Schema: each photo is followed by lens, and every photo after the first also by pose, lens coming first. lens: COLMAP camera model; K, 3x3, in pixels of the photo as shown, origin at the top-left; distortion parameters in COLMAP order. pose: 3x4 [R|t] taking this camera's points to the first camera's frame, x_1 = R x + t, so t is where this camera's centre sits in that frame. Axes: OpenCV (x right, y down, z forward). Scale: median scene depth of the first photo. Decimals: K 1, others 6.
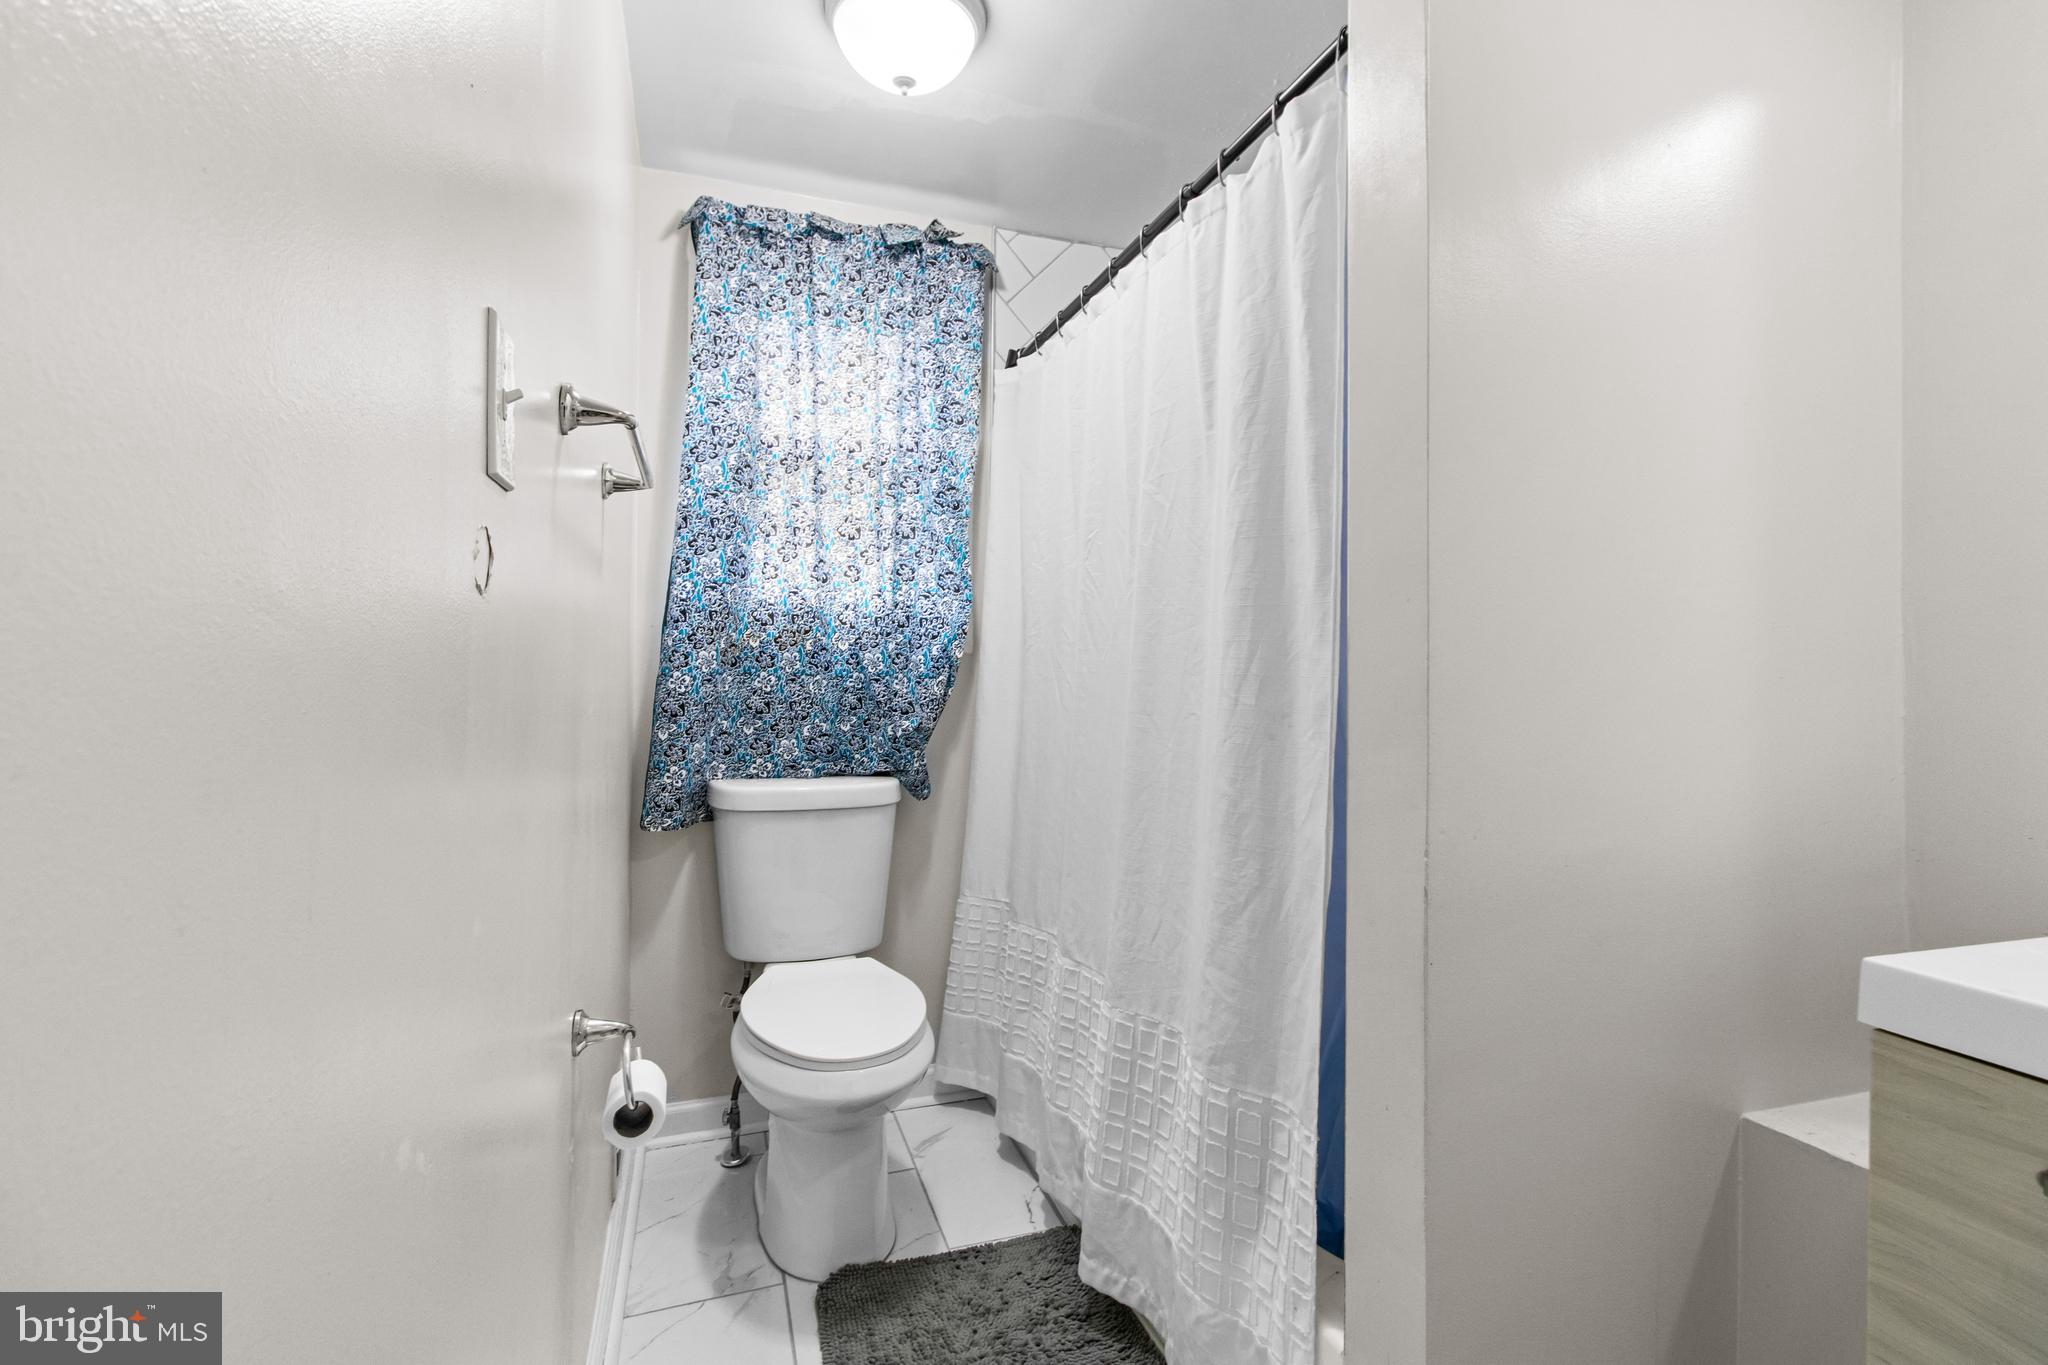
lens RADIAL K [[936.5, 0, 1027.1], [0, 936.5, 654.0], [0, 0, 1]] dist [-0.011113, -0.001066]
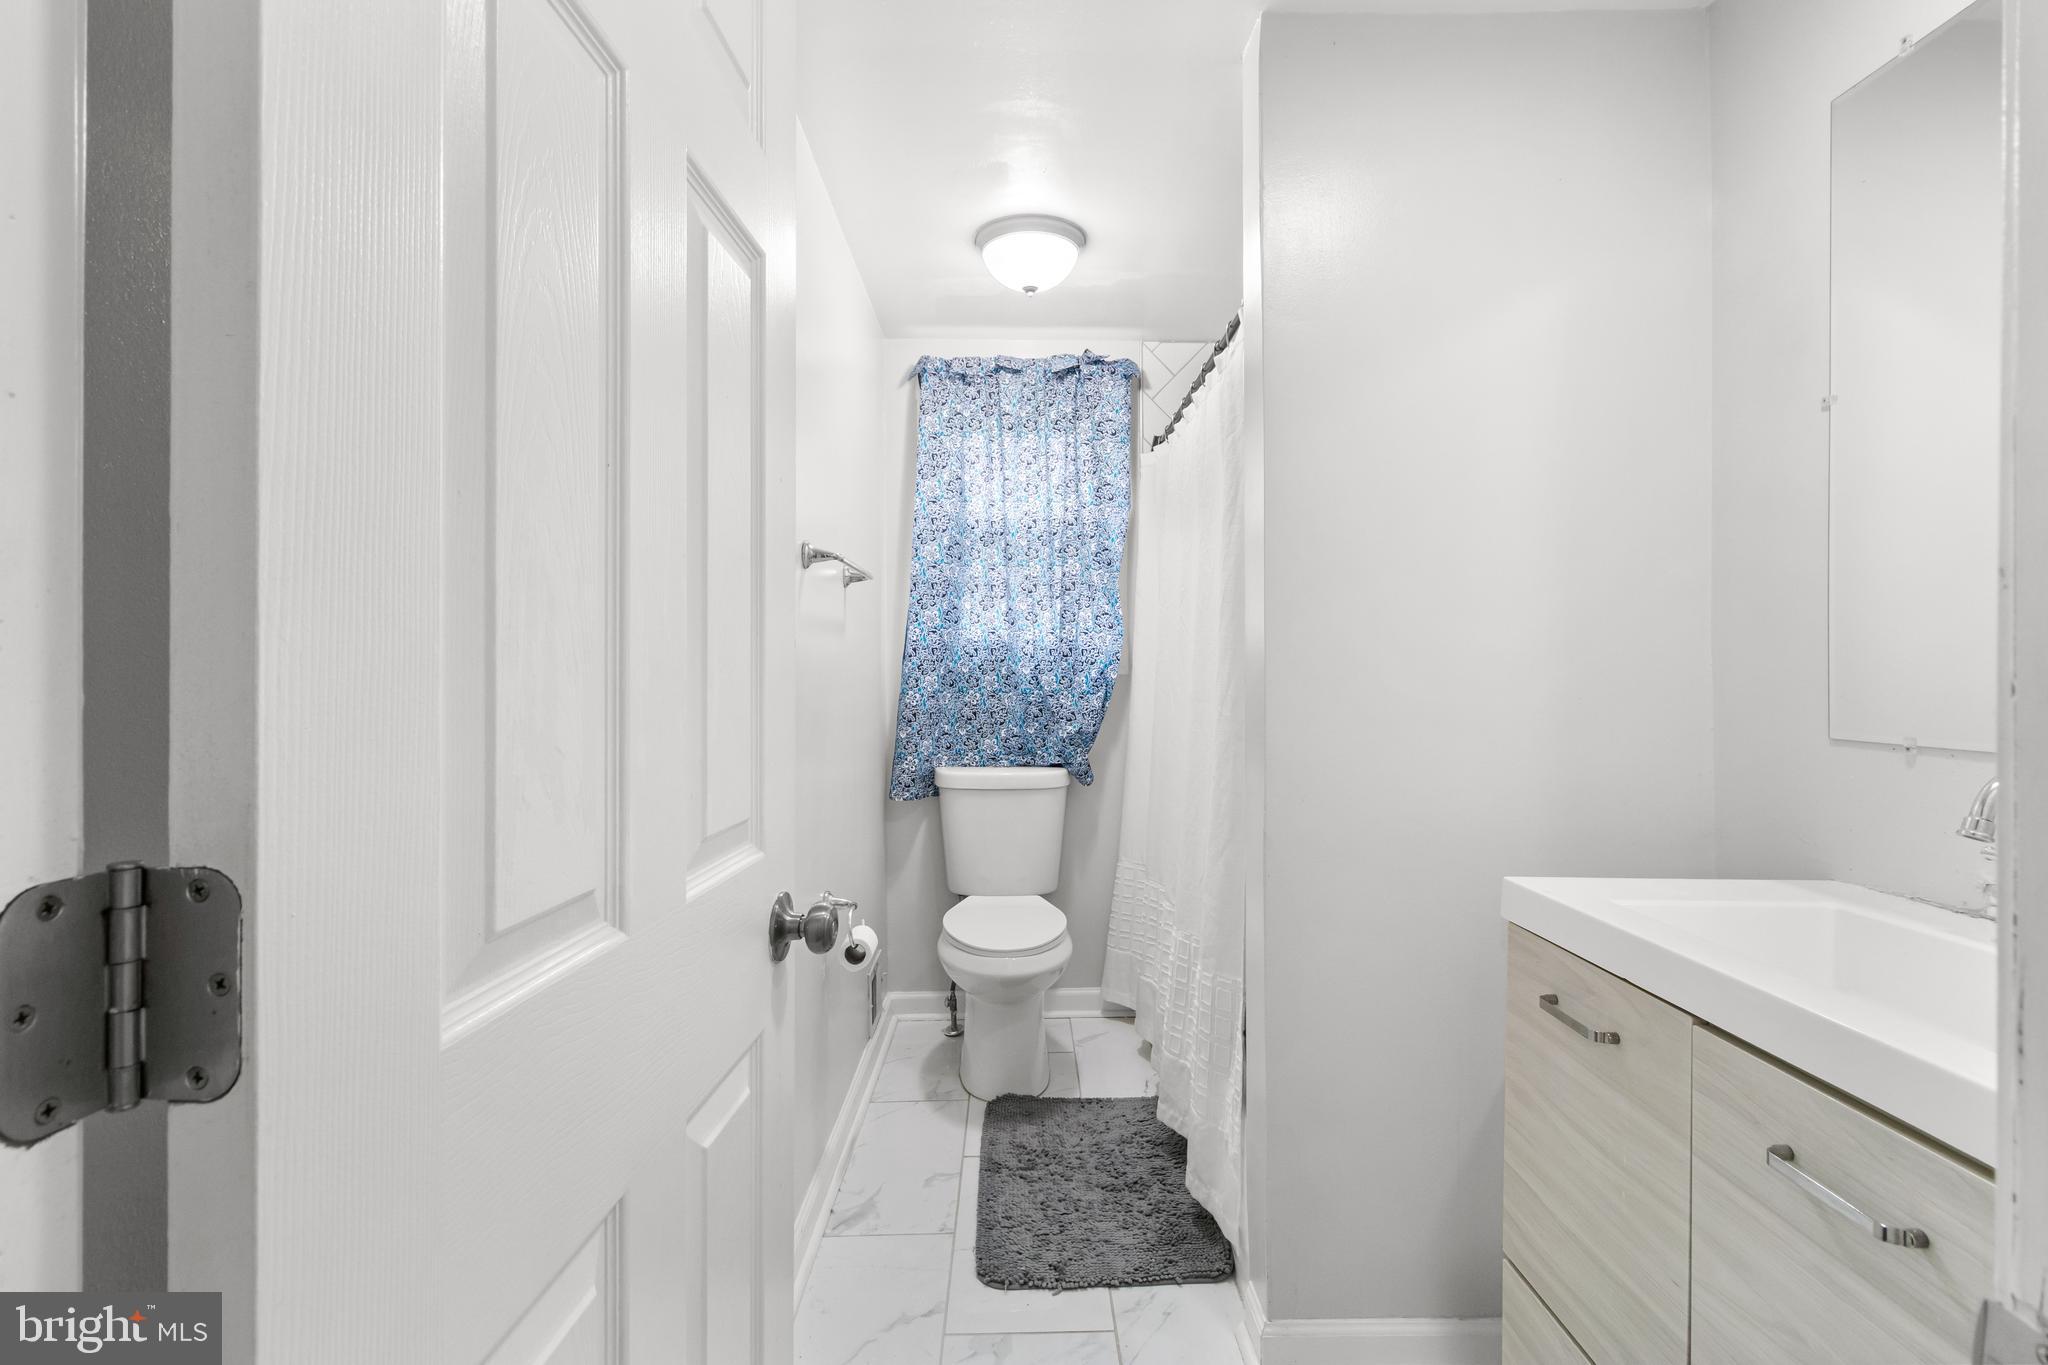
lens RADIAL K [[936.5, 0, 1024.7], [0, 936.5, 679.6], [0, 0, 1]] dist [-0.011113, -0.001066]
pose [[0.947414, -0.007859, -0.319914, 0.242573], [0.013601, 0.999784, 0.015719, -0.017994], [0.319721, -0.019244, 0.947316, -0.298808]]
